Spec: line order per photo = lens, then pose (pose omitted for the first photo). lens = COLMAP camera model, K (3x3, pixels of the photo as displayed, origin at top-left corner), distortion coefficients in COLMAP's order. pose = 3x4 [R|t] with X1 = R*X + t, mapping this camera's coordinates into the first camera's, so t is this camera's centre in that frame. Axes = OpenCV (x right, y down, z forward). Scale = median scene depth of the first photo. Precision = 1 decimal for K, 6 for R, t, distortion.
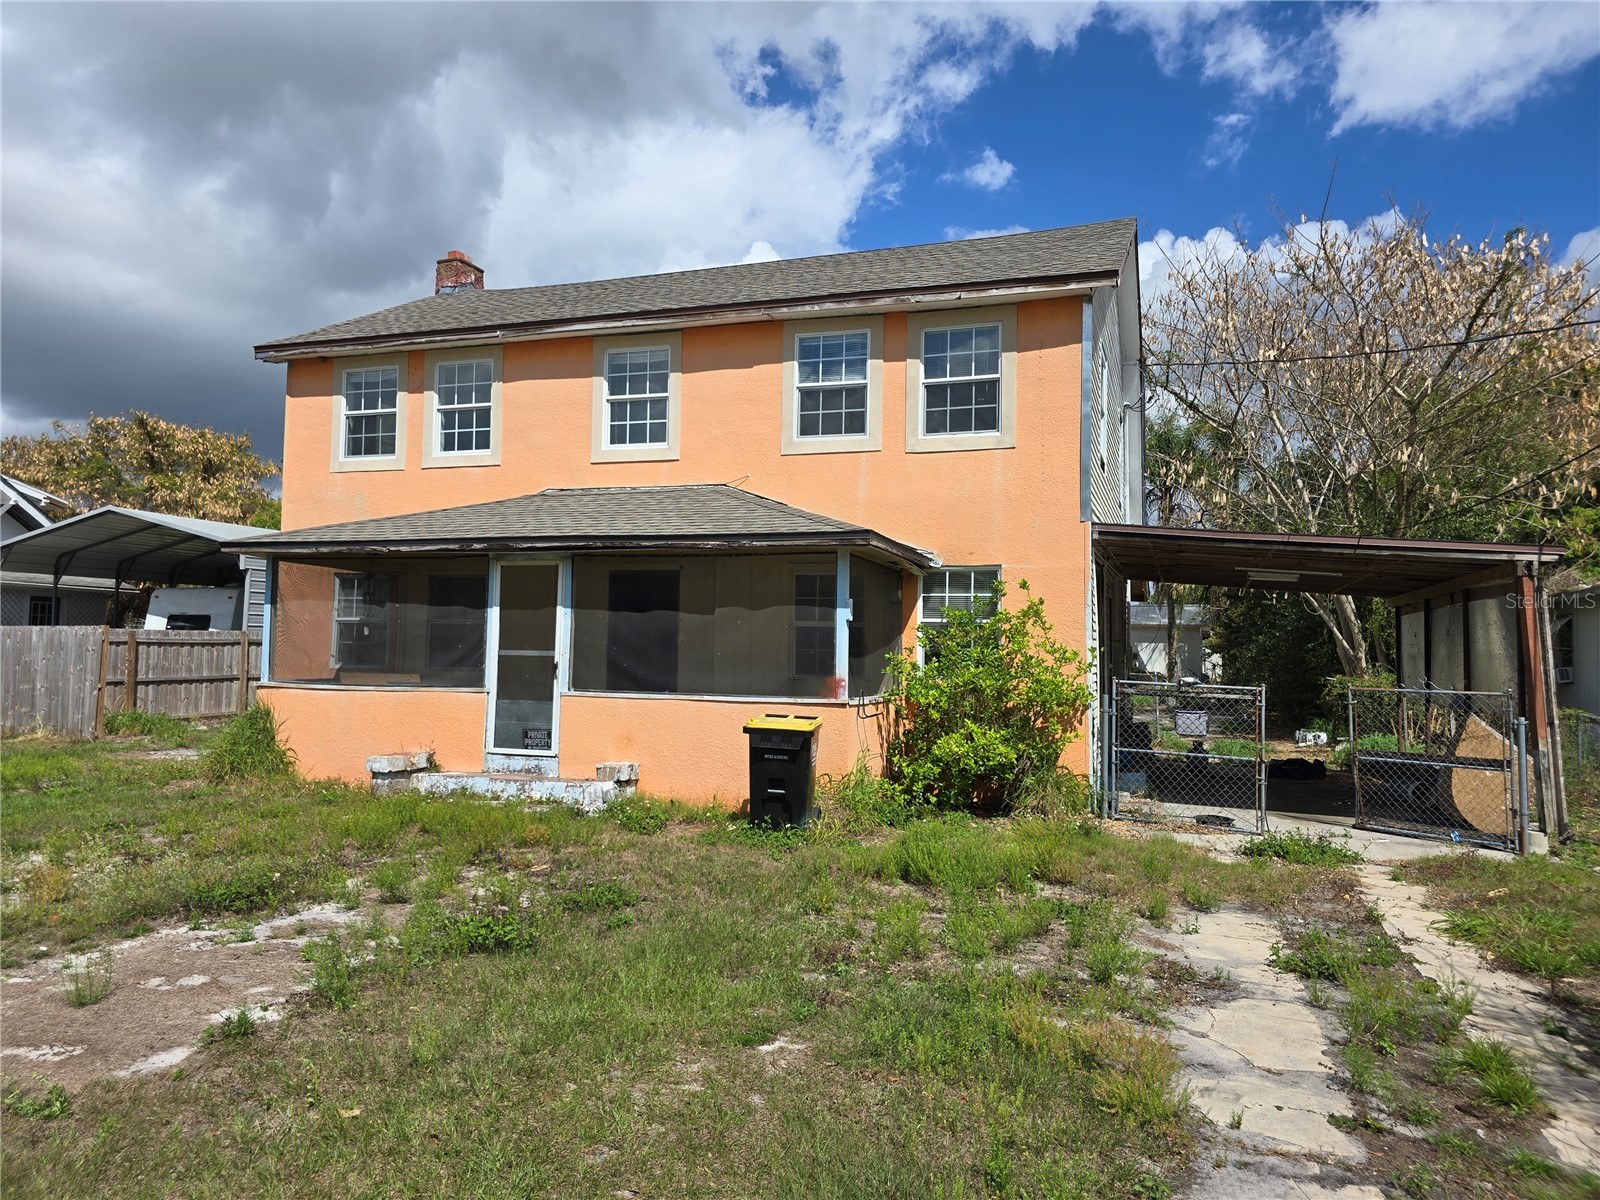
lens RADIAL K [[1077.2, 0, 841.4], [0, 1077.2, 558.1], [0, 0, 1]] dist [0.053906, -0.049942]
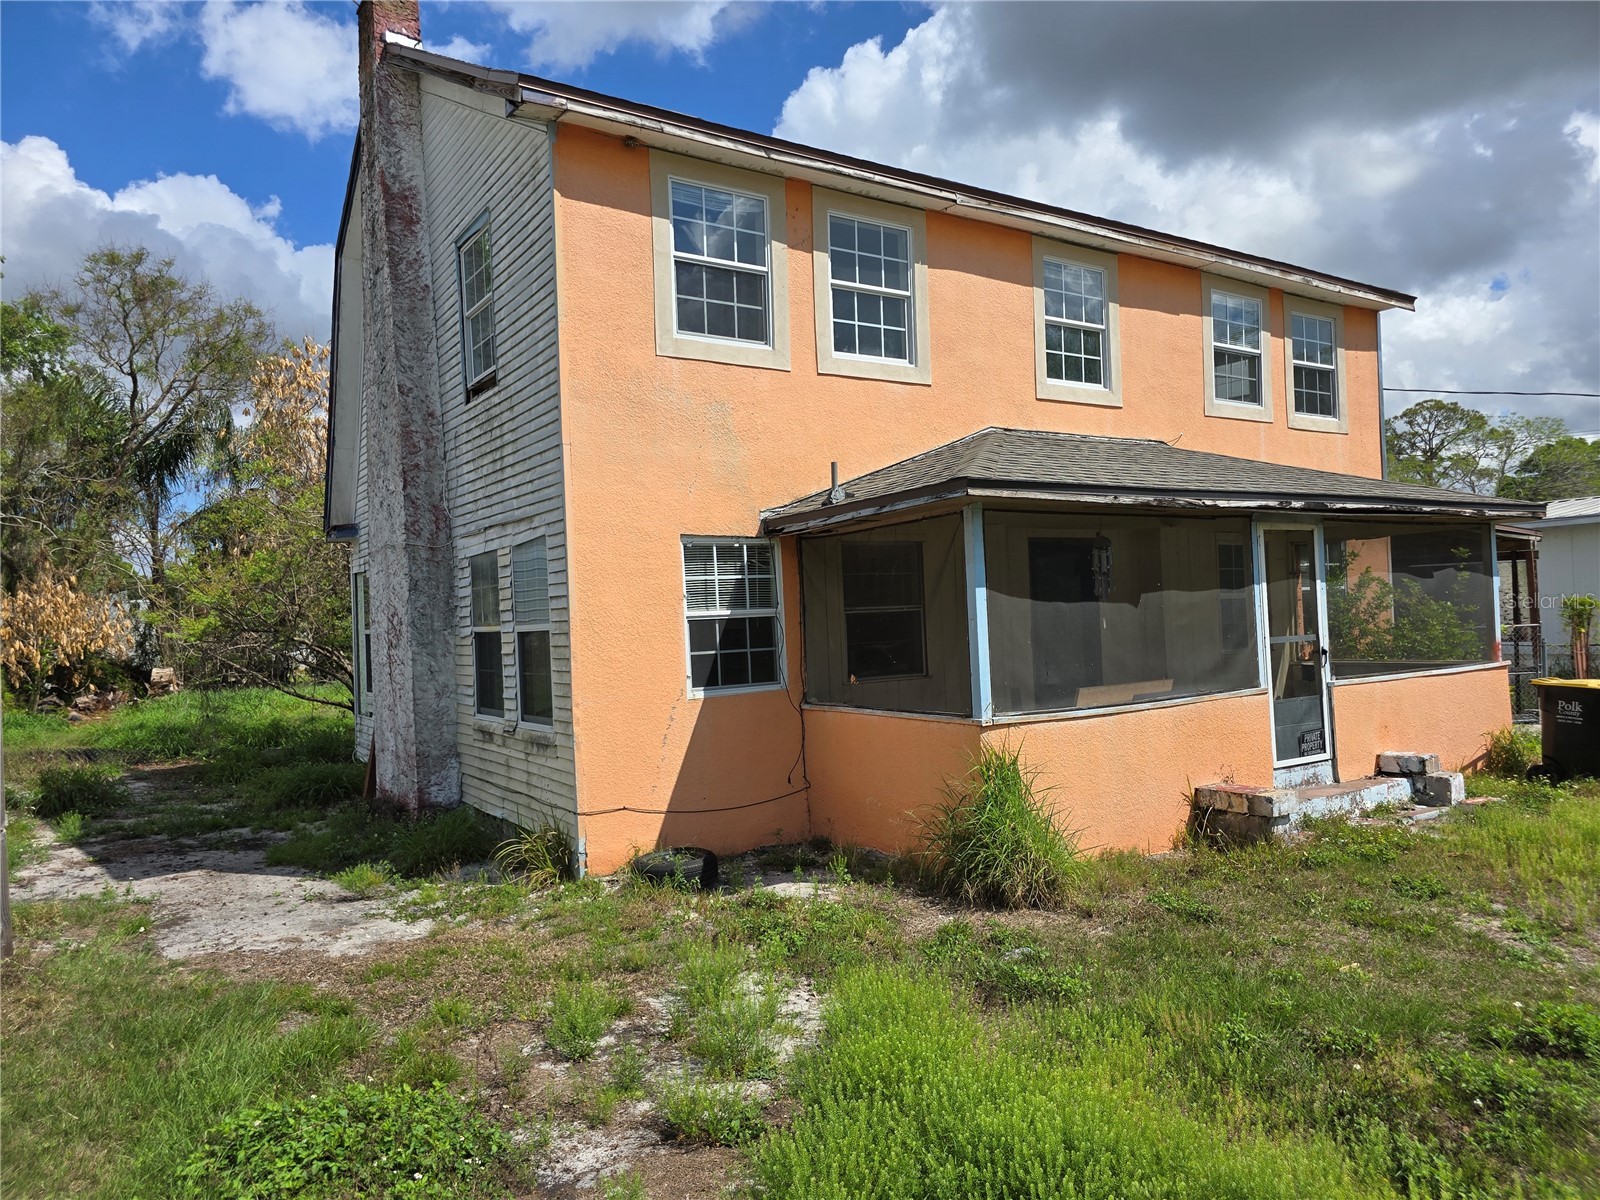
lens RADIAL K [[1077.2, 0, 827.8], [0, 1077.2, 569.3], [0, 0, 1]] dist [0.053906, -0.049942]
pose [[0.615480, -0.008550, 0.788106, -0.994615], [-0.018989, 0.999490, 0.025673, 0.018734], [-0.787924, -0.030766, 0.615003, 0.675860]]
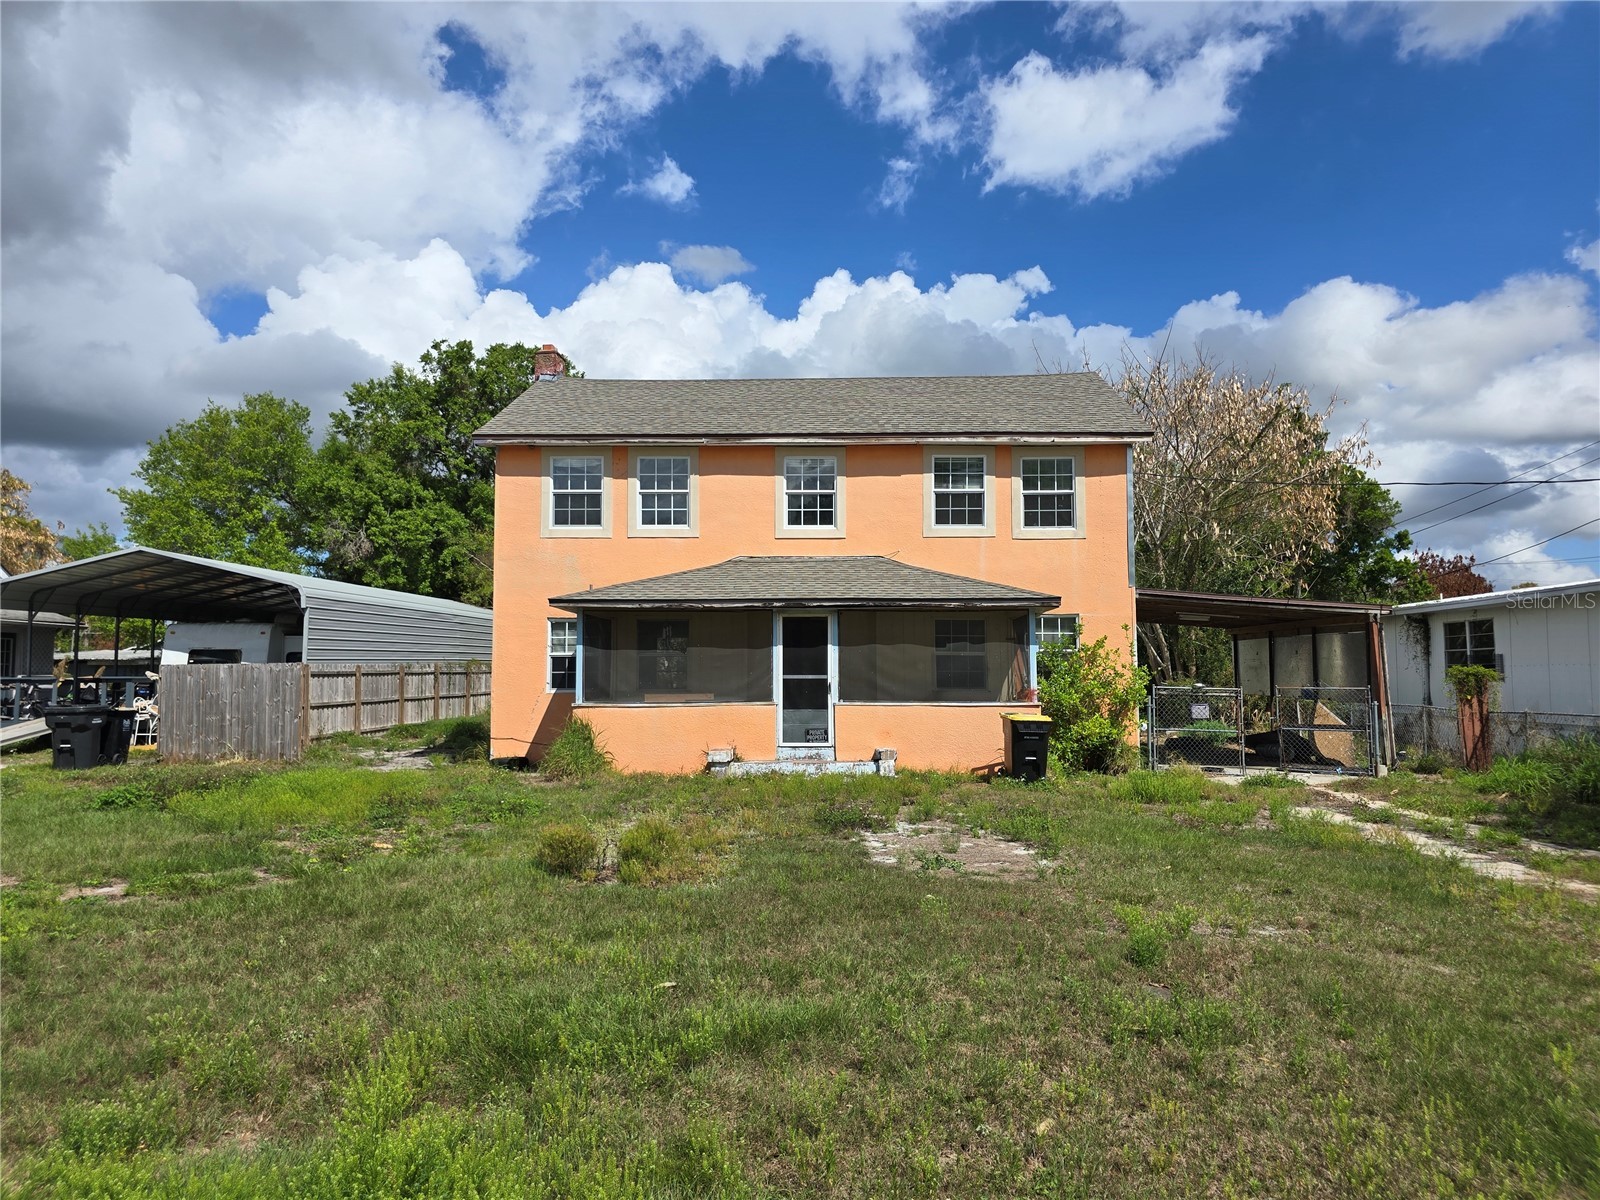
lens RADIAL K [[1077.2, 0, 860.3], [0, 1077.2, 570.3], [0, 0, 1]] dist [0.053906, -0.049942]
pose [[0.952616, 0.007672, 0.304080, -0.578137], [-0.006797, 0.999969, -0.003935, -0.044944], [-0.304100, 0.001682, 0.952638, -0.358086]]
